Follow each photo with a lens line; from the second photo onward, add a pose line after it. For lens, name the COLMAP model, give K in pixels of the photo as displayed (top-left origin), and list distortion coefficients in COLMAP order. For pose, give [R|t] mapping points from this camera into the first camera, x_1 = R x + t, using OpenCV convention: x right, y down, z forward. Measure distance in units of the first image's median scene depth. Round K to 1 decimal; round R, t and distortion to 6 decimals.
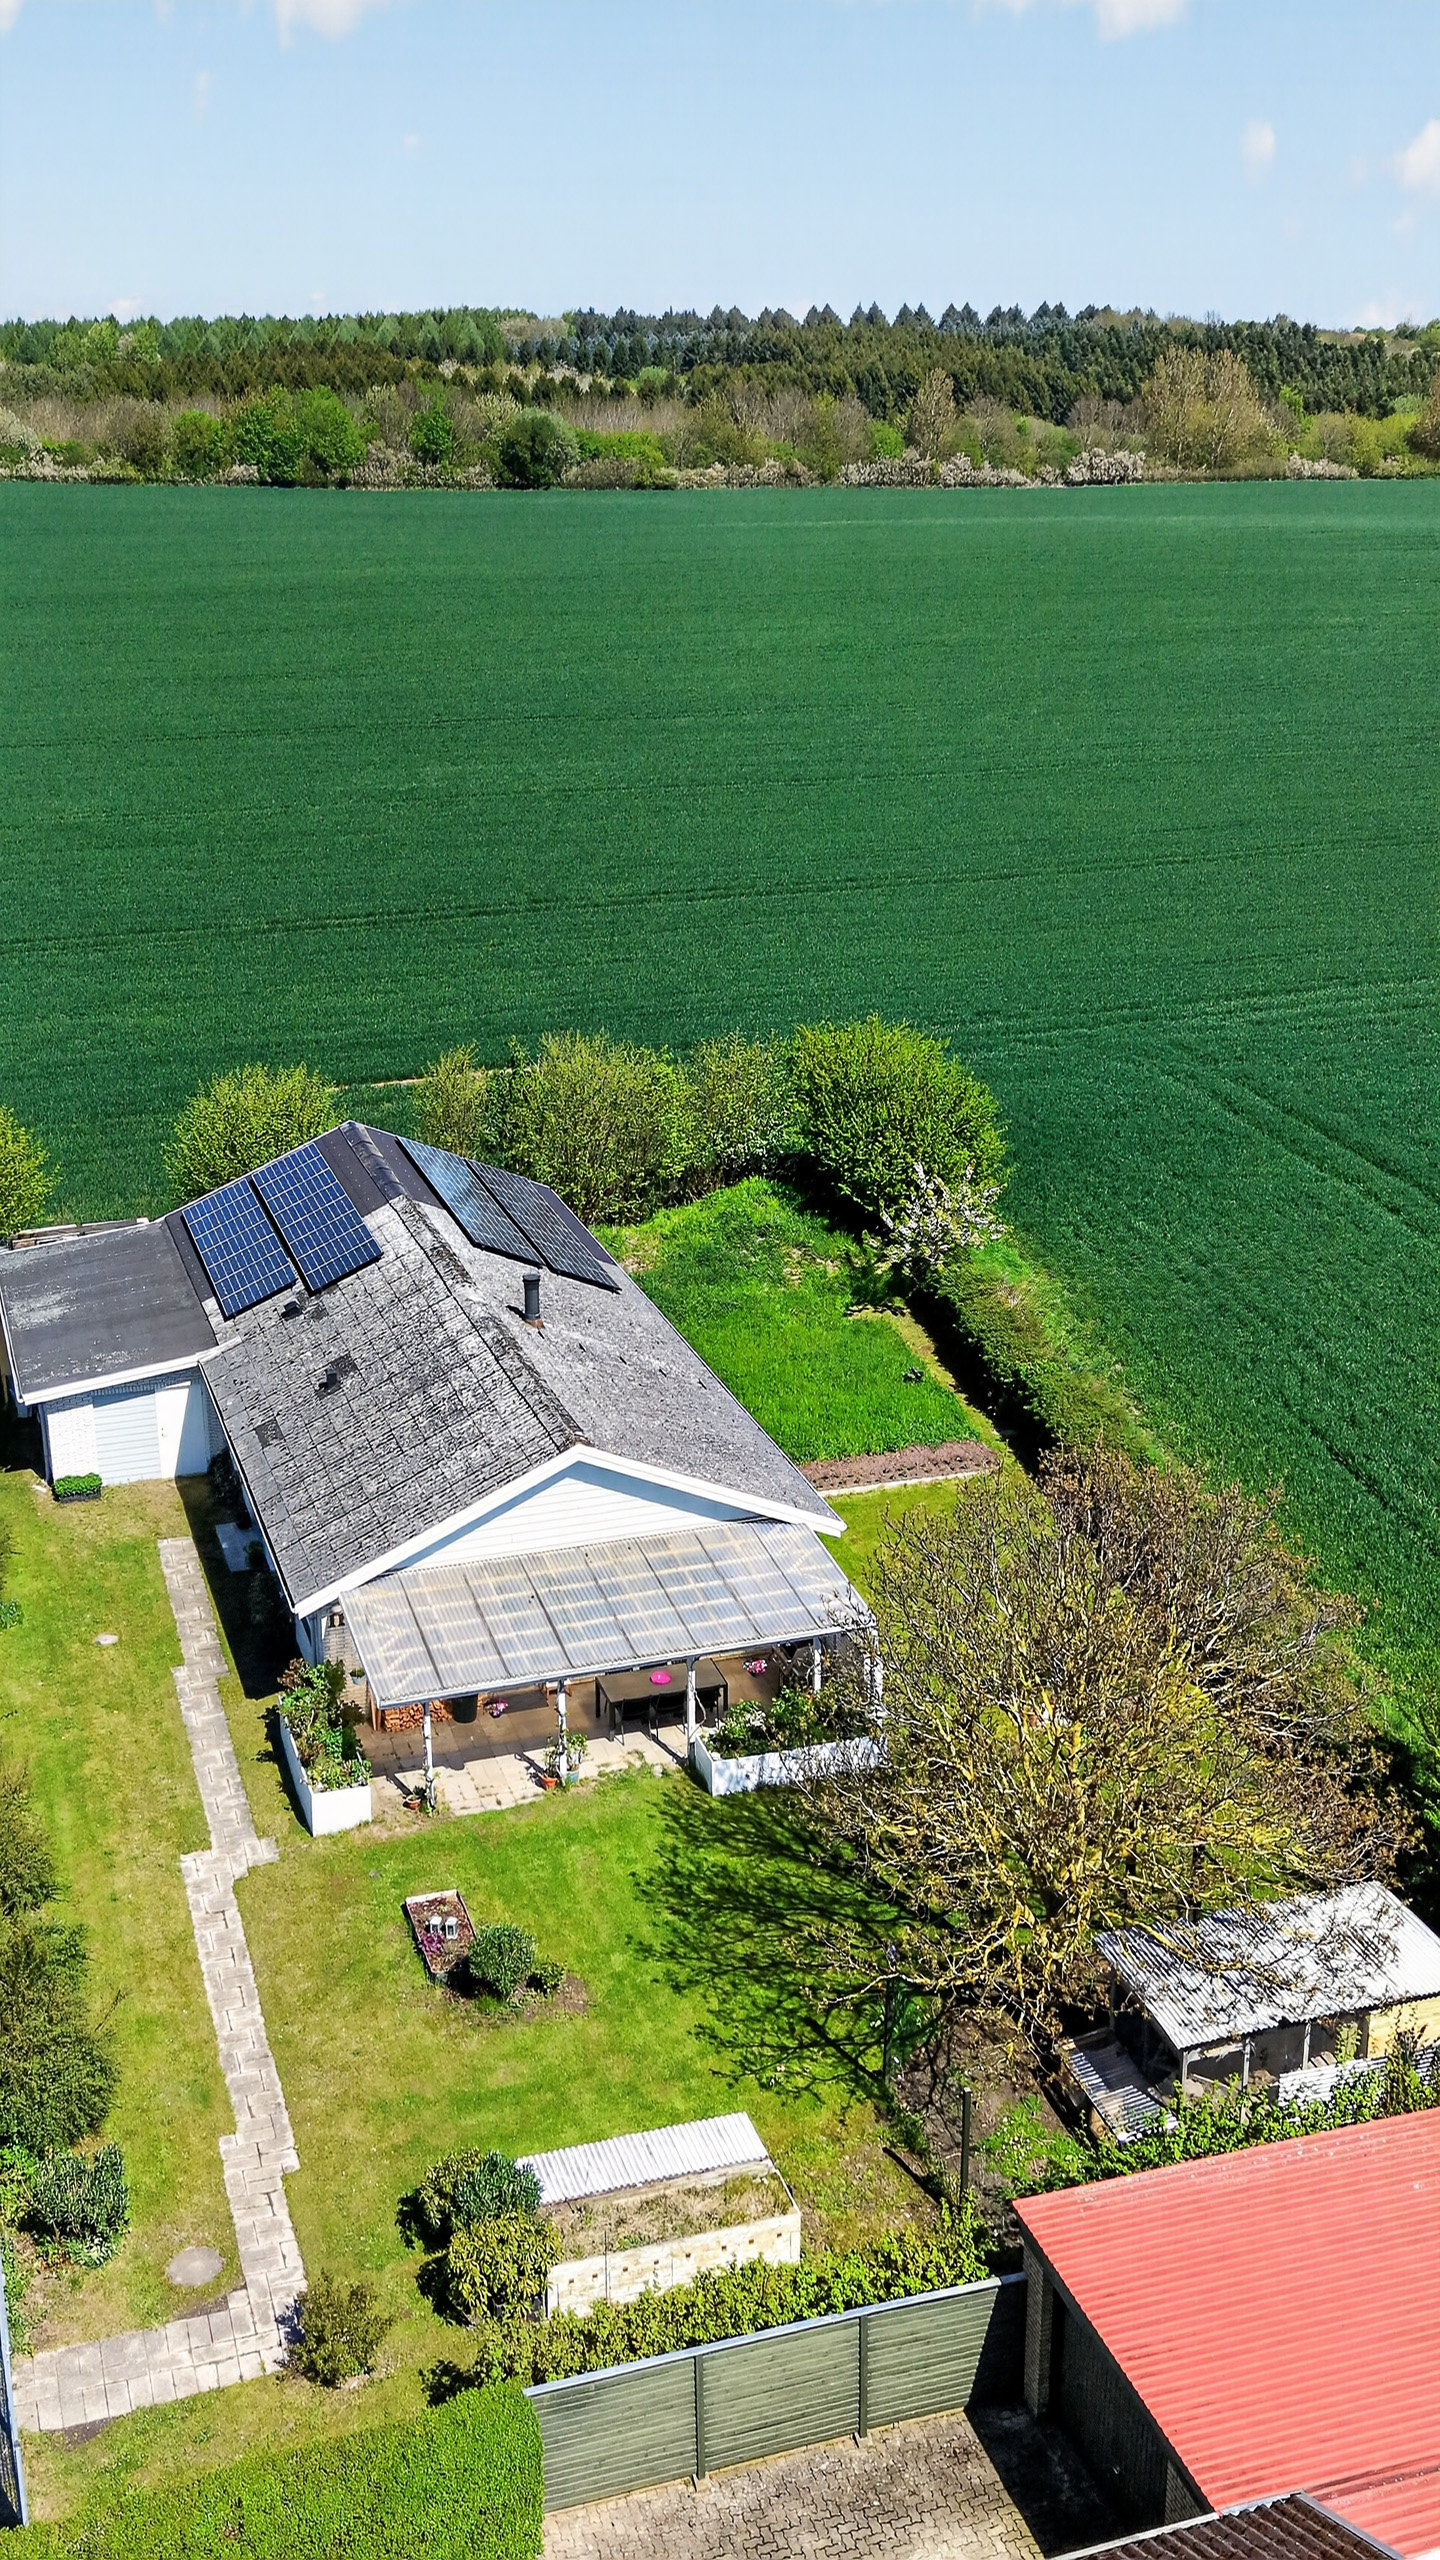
lens RADIAL K [[2602.2, 0, 720.0], [0, 2602.2, 1280.0], [0, 0, 1]] dist [0.076817, -0.159504]
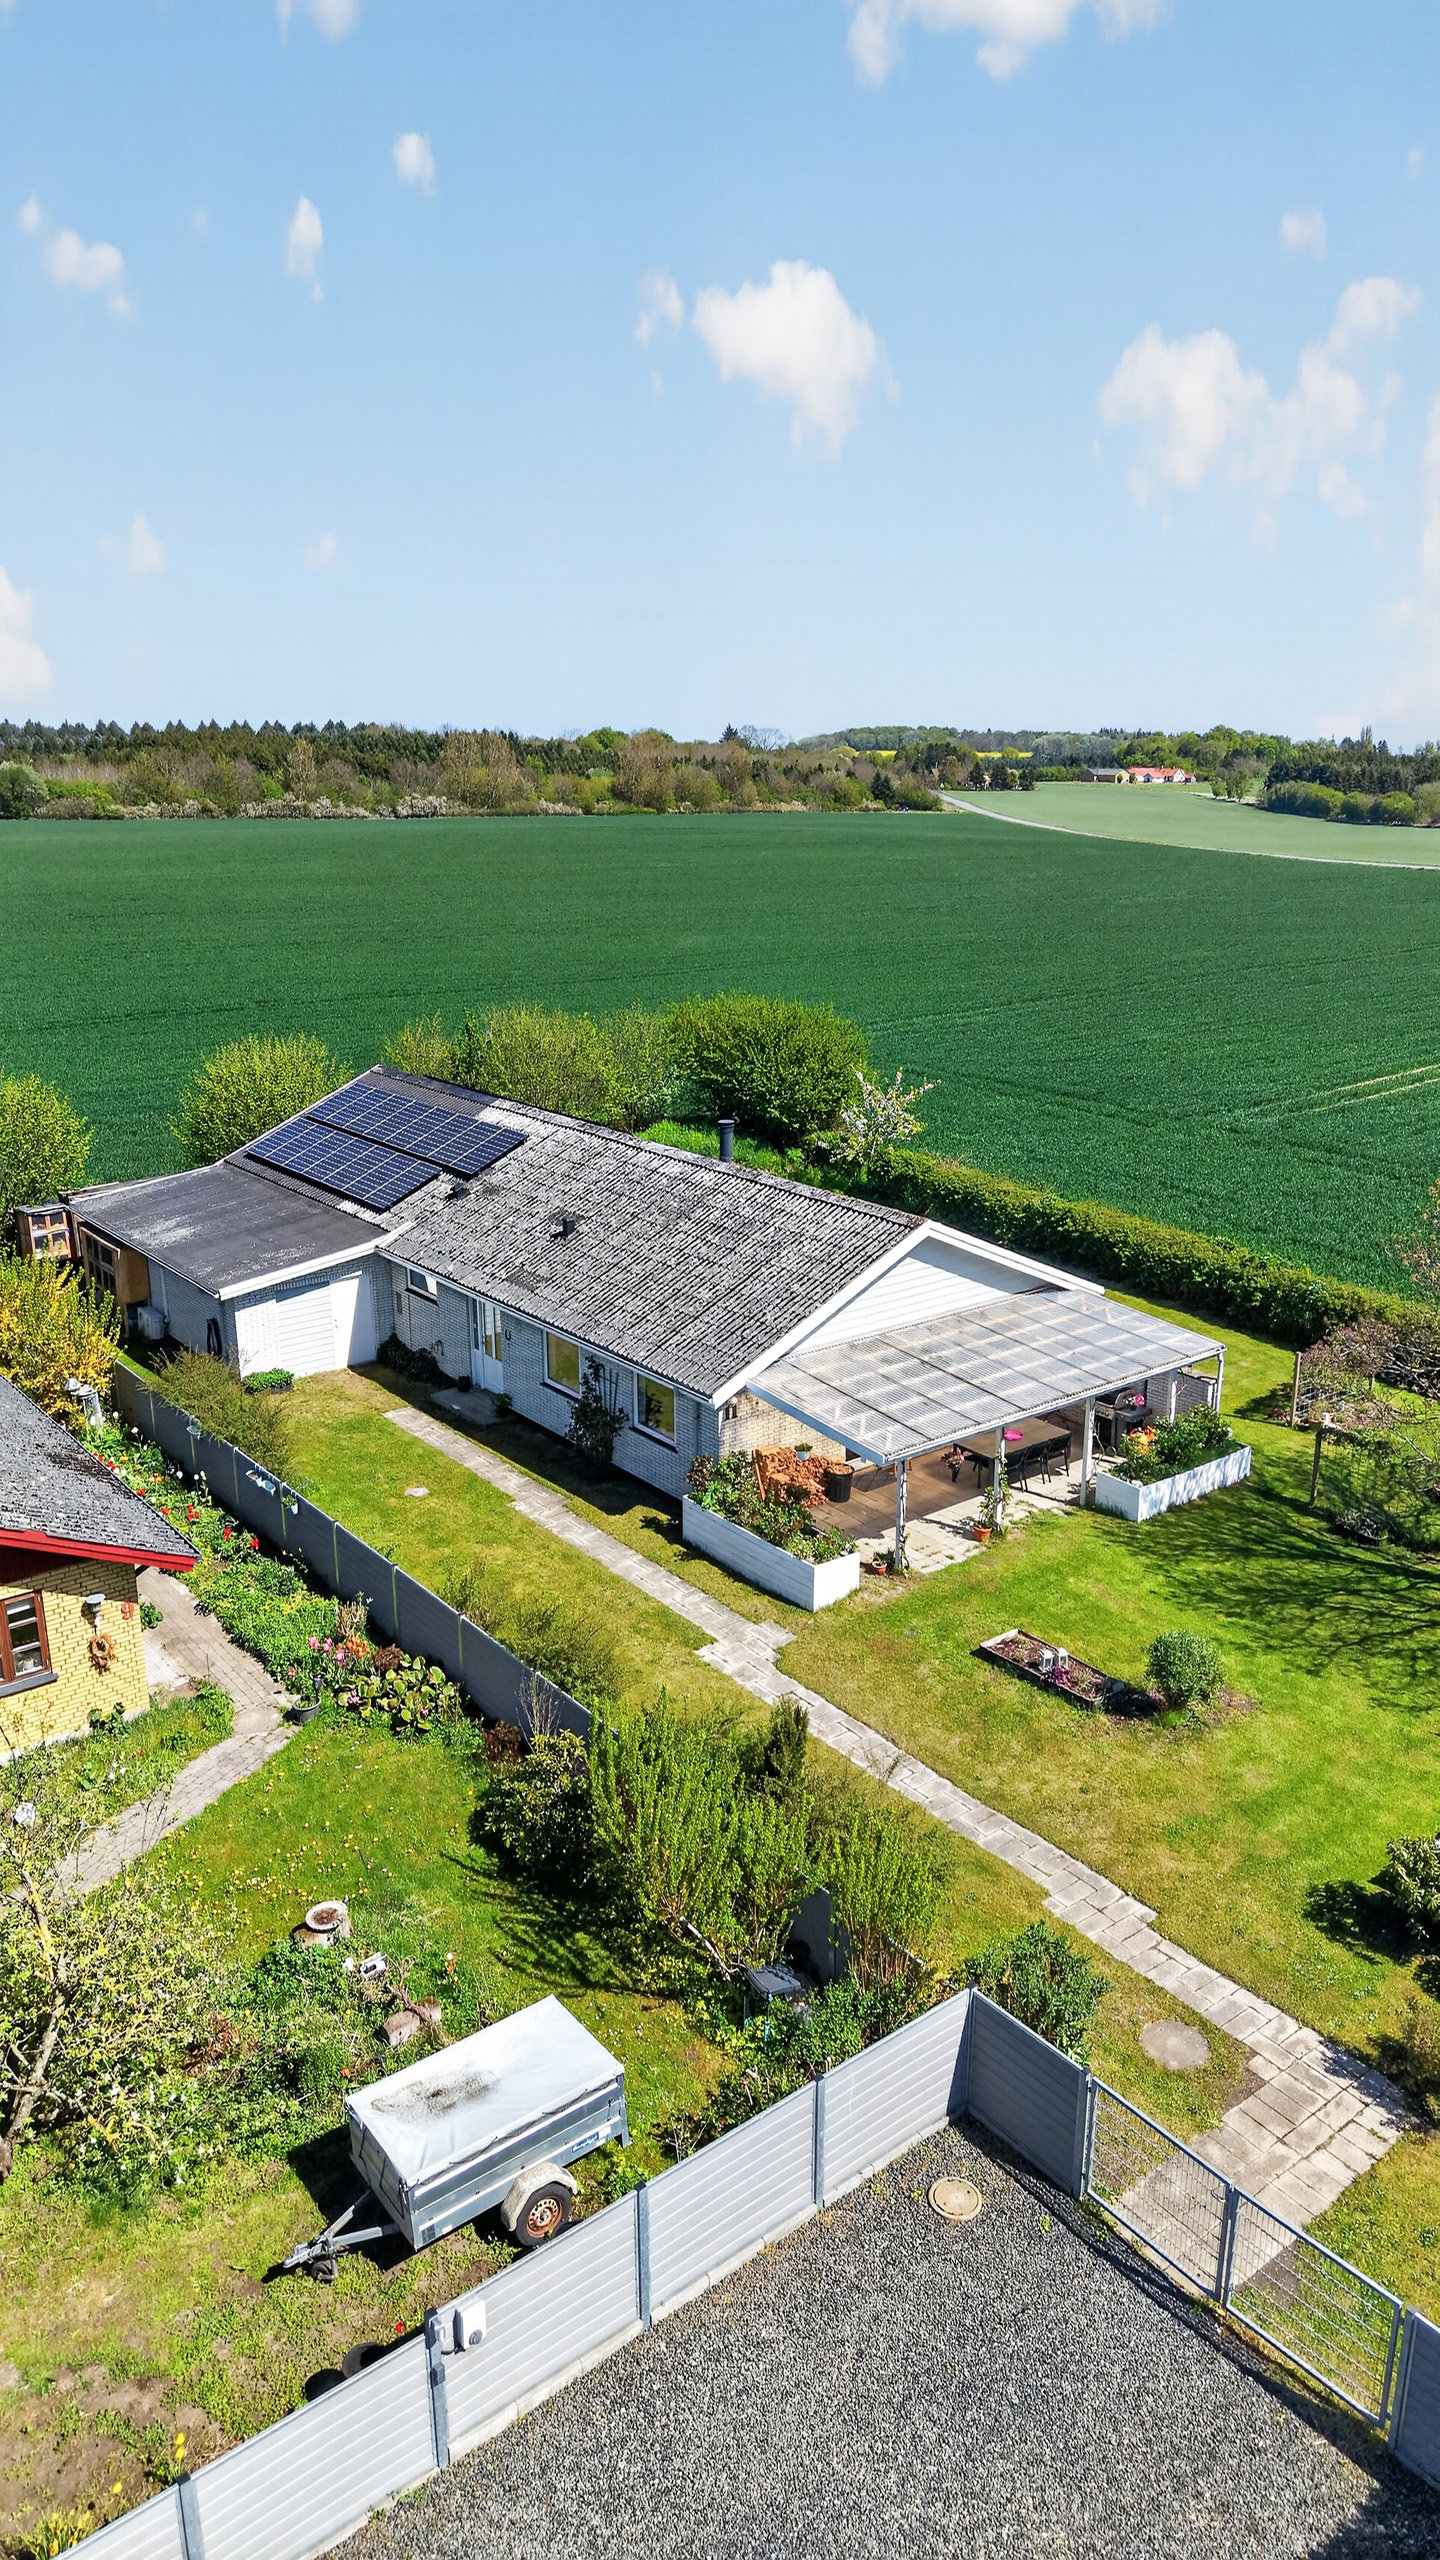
lens RADIAL K [[1706.1, 0, 720.0], [0, 1706.1, 1280.0], [0, 0, 1]] dist [0.063677, -0.087338]
pose [[0.940540, -0.096787, 0.325603, -0.293568], [0.113970, 0.992900, -0.034071, 0.082883], [-0.319994, 0.069155, 0.944892, 0.308889]]
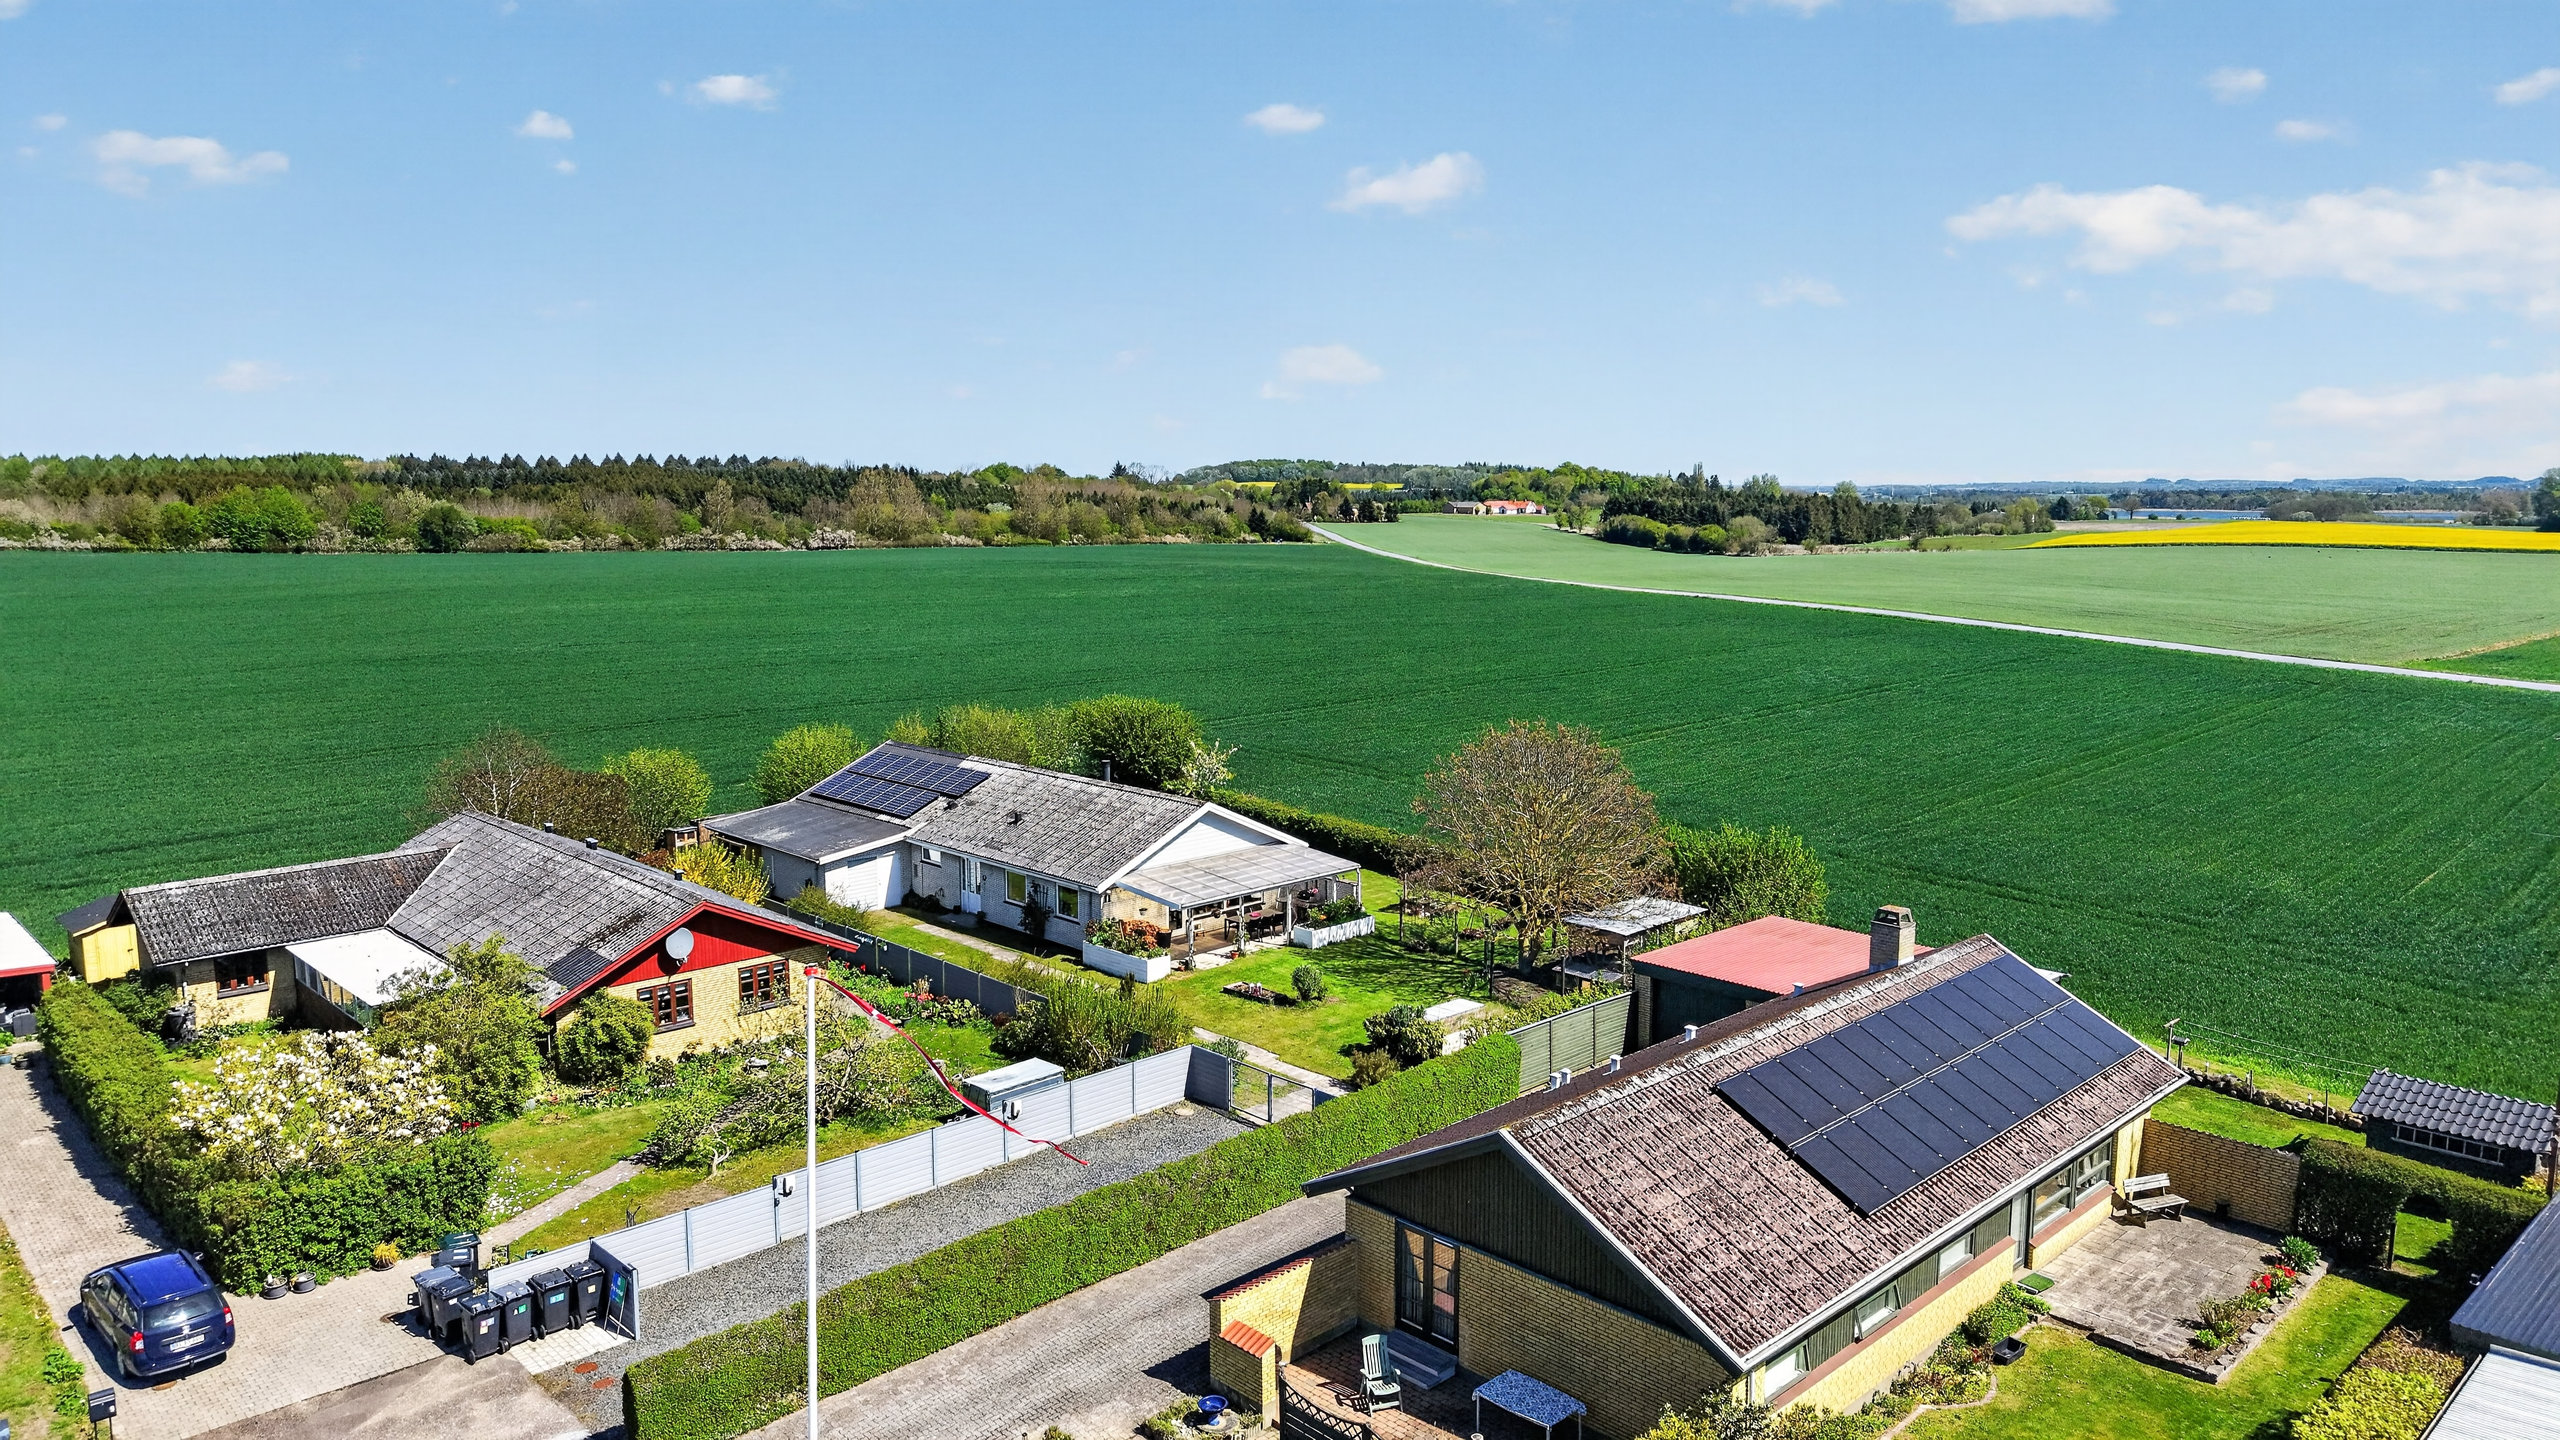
lens RADIAL K [[1689.5, 0, 1272.6], [0, 1689.5, 757.8], [0, 0, 1]] dist [0.141574, -0.261629]
pose [[0.904609, -0.064660, 0.421310, -0.464262], [0.142879, 0.977241, -0.156799, 0.200569], [-0.401583, 0.202038, 0.893259, -0.181610]]
